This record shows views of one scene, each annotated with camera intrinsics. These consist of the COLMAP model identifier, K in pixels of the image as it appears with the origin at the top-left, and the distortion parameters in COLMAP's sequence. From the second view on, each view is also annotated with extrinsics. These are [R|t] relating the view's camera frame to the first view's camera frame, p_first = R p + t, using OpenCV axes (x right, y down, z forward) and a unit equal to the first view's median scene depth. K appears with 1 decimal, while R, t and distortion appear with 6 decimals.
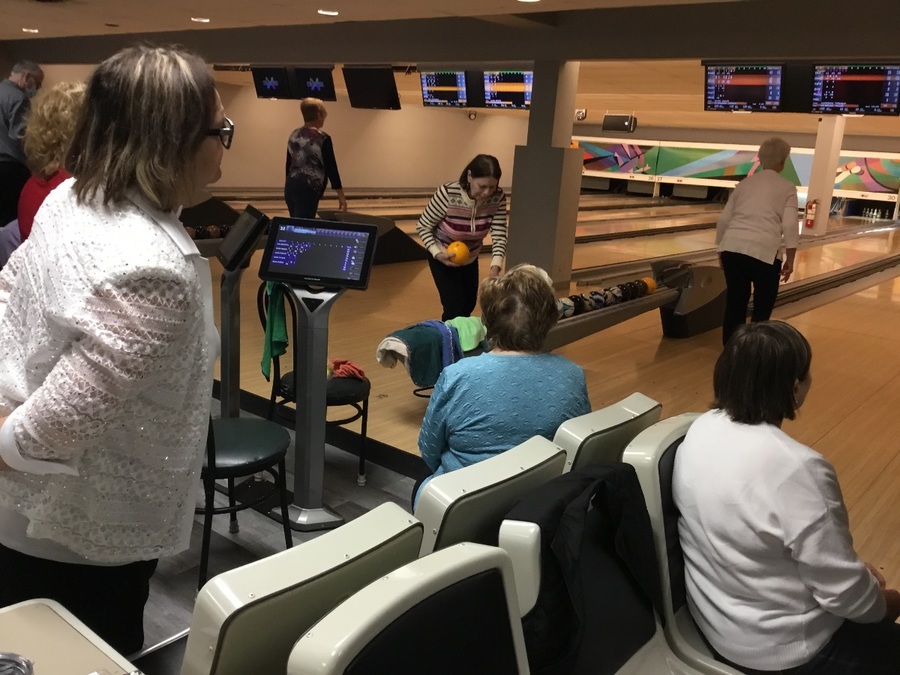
lens RADIAL K [[811.4, 0, 450.0], [0, 811.4, 337.5], [0, 0, 1]] dist [0.075015, -0.144457]
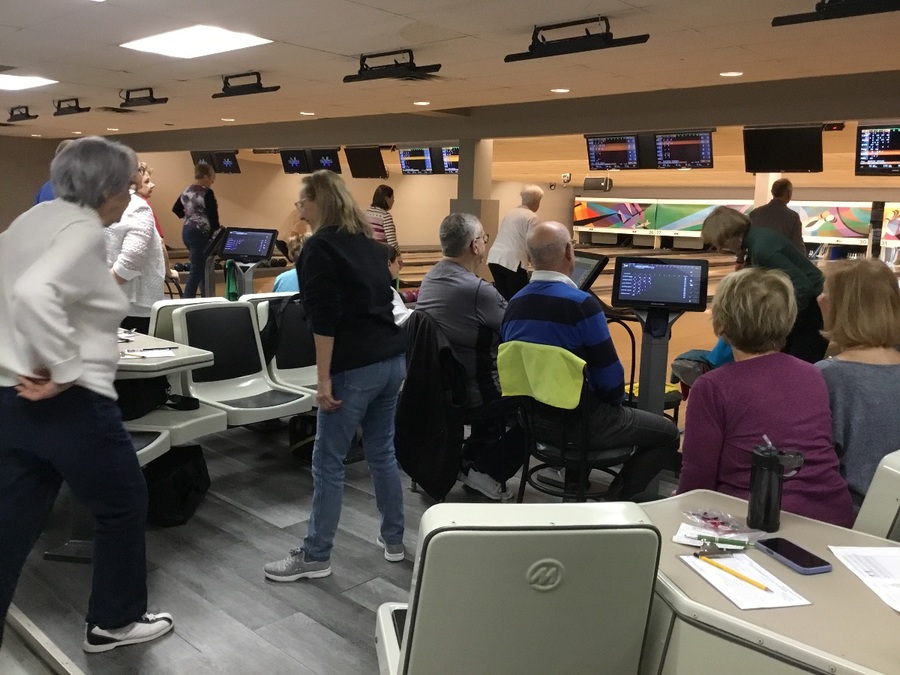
lens RADIAL K [[811.4, 0, 450.0], [0, 811.4, 337.5], [0, 0, 1]] dist [0.075015, -0.144457]
pose [[0.996477, -0.019711, -0.081520, 0.142040], [0.012900, 0.996446, -0.083240, 0.086283], [0.082871, 0.081895, 0.993190, -0.269292]]
